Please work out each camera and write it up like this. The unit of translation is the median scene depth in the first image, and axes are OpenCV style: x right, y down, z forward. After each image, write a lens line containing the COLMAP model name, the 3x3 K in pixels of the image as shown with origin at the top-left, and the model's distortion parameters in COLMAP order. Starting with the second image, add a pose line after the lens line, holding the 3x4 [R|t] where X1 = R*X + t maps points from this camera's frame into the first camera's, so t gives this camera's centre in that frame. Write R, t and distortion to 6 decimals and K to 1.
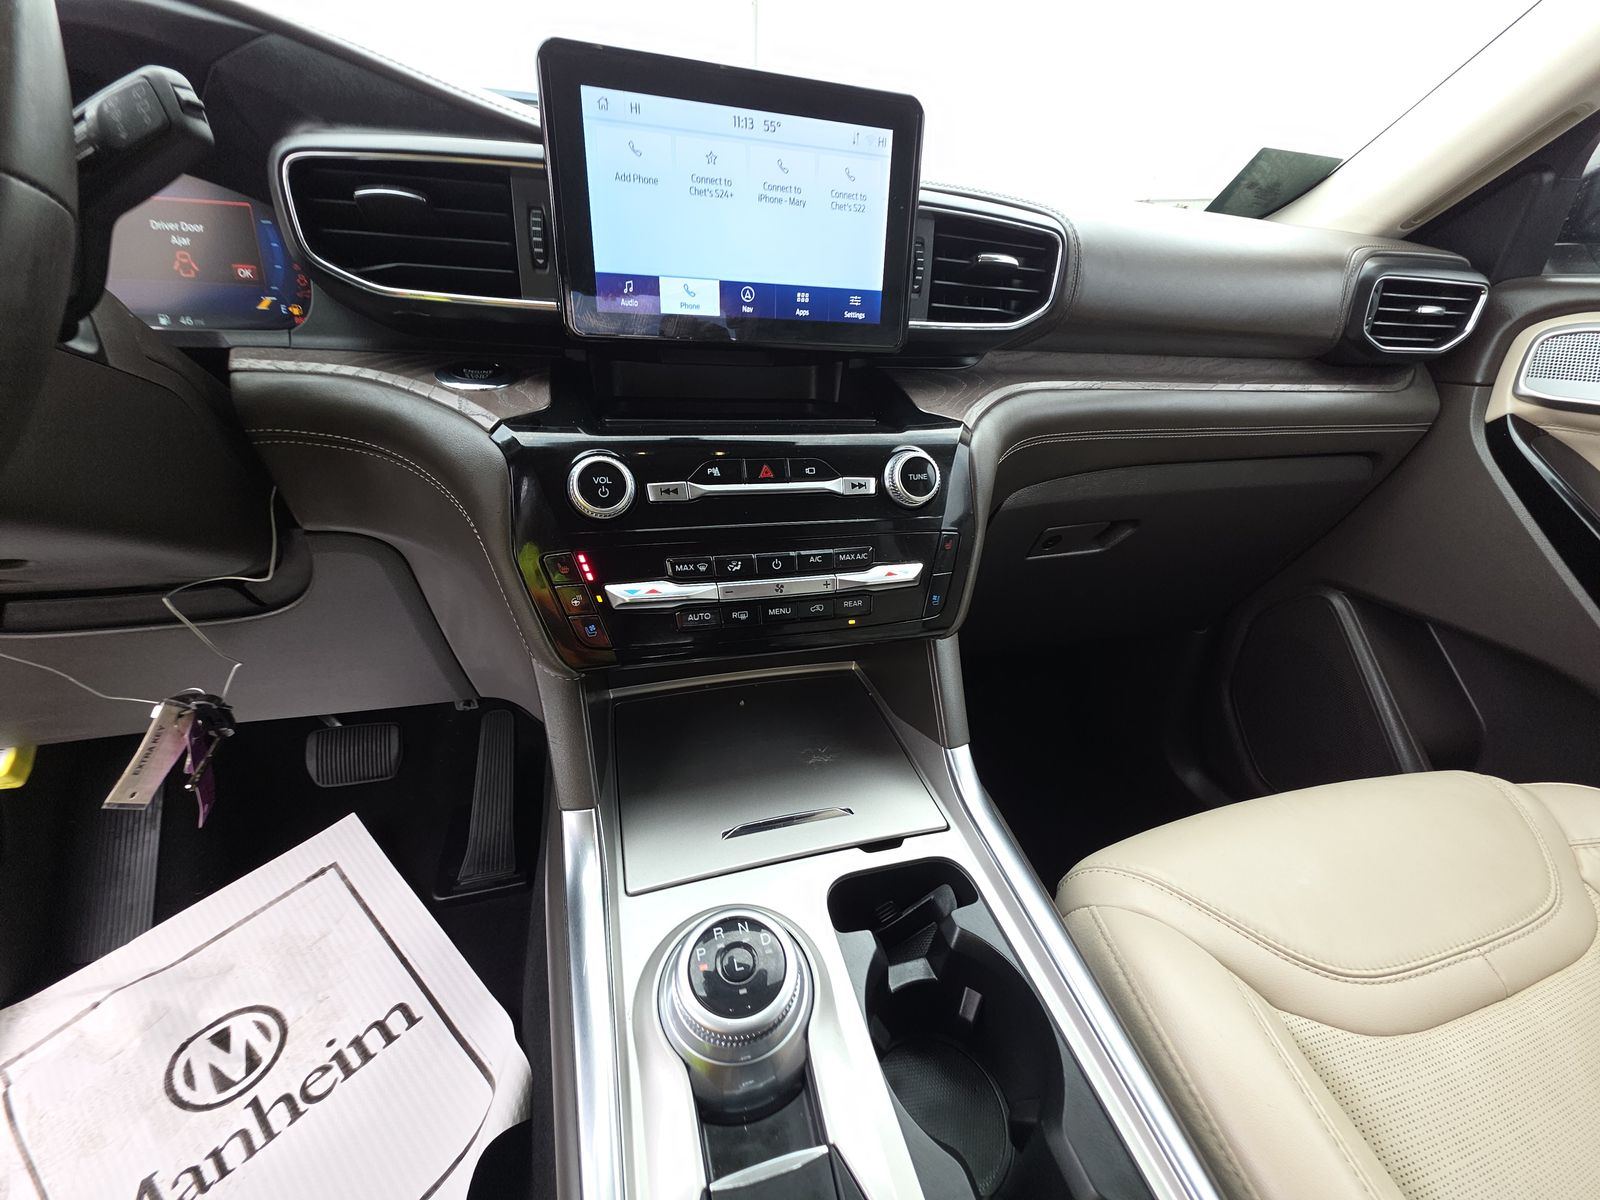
lens RADIAL K [[640.5, 0, 802.3], [0, 640.5, 601.4], [0, 0, 1]] dist [-0.004697, -0.001745]
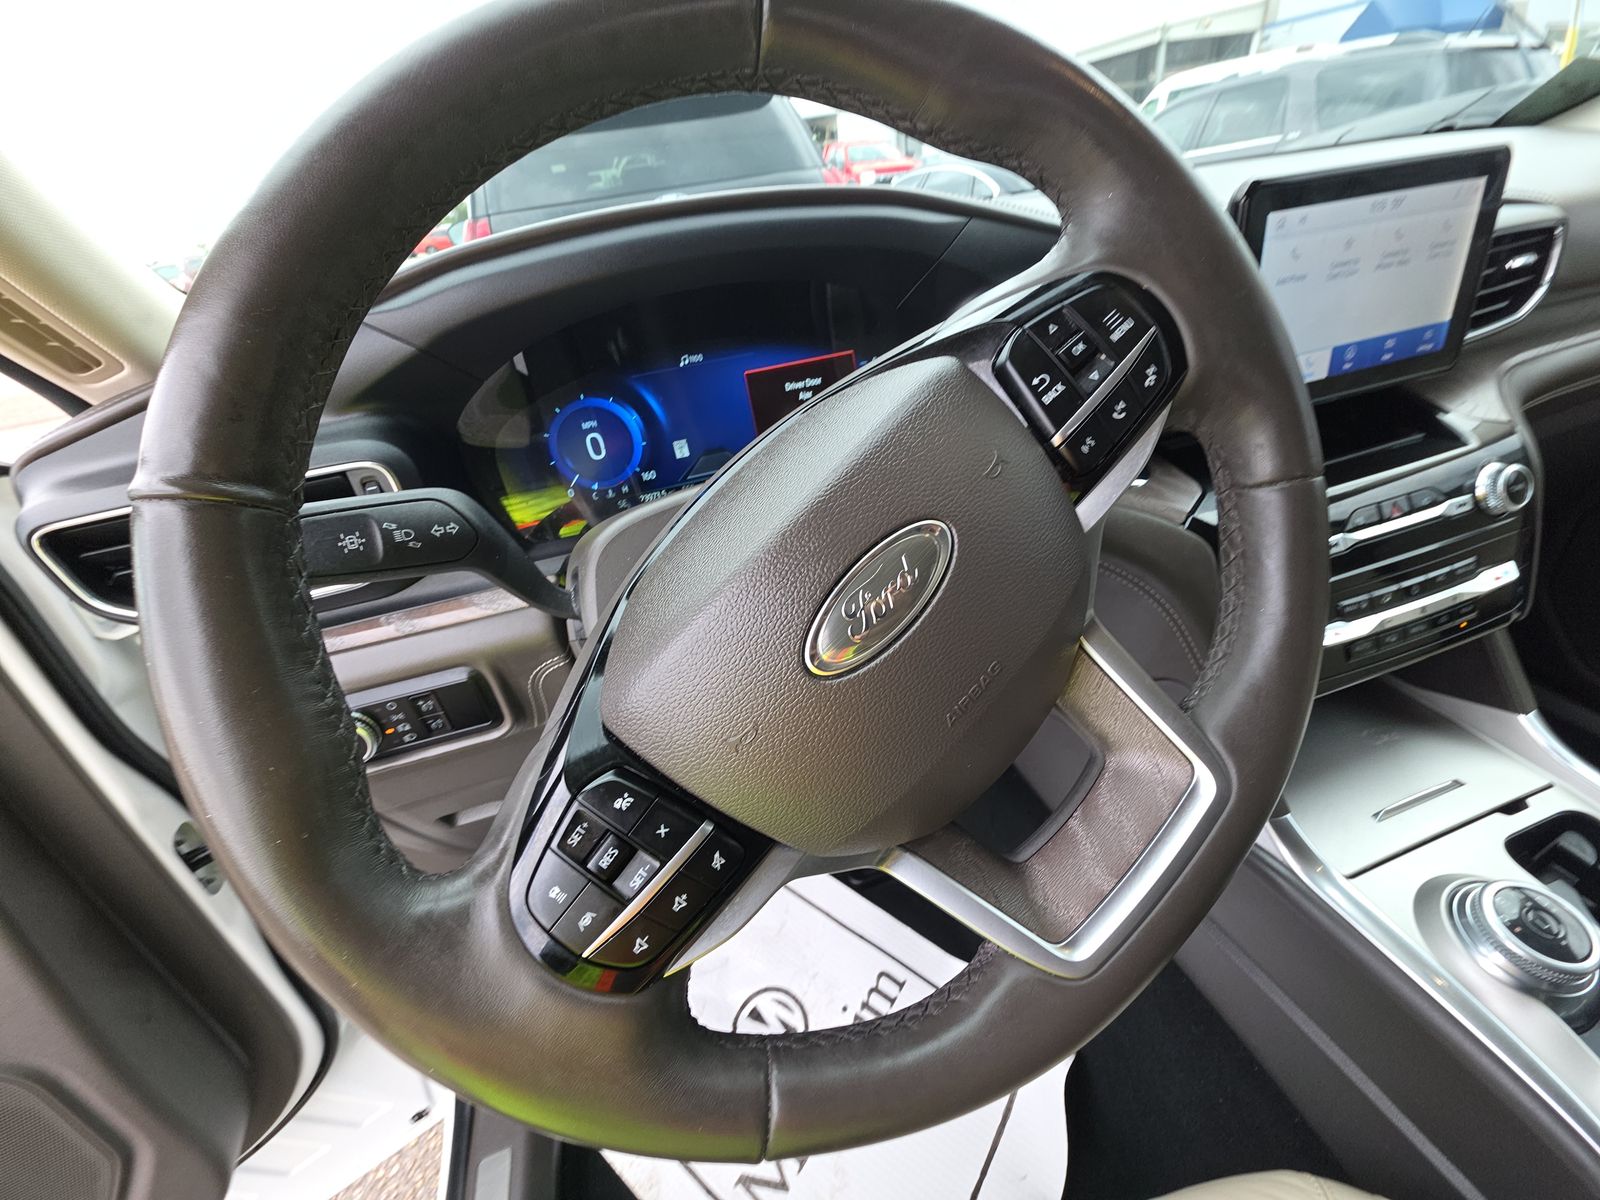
lens RADIAL K [[640.5, 0, 791.2], [0, 640.5, 602.6], [0, 0, 1]] dist [-0.004697, -0.001745]
pose [[0.982067, -0.162688, -0.095268, -0.965340], [0.171289, 0.981067, 0.090373, -0.307987], [0.078762, -0.105071, 0.991341, -0.211731]]
